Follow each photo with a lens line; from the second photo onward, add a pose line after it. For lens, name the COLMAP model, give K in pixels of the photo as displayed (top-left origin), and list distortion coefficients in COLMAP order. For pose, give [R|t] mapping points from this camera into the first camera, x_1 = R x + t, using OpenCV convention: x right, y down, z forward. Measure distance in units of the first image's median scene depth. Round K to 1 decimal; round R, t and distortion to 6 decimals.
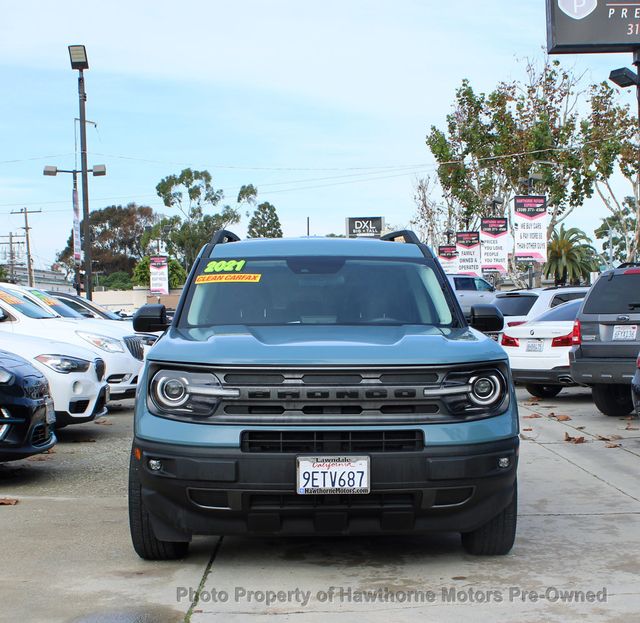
lens RADIAL K [[1289.8, 0, 328.6], [0, 1289.8, 336.8], [0, 0, 1]] dist [-0.055155, -0.138071]
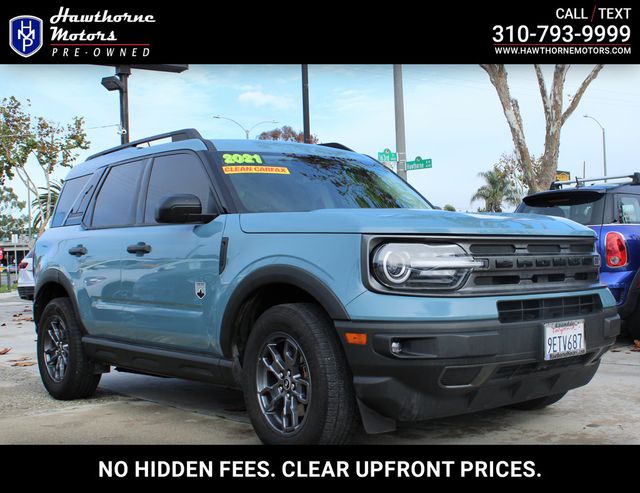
lens RADIAL K [[861.6, 0, 387.5], [0, 861.6, 220.3], [0, 0, 1]] dist [-0.124232, 0.113924]
pose [[0.758695, 0.016936, 0.651226, -0.523053], [0.034220, 0.997246, -0.065801, 0.048905], [-0.650546, 0.072208, 0.756026, 0.529330]]
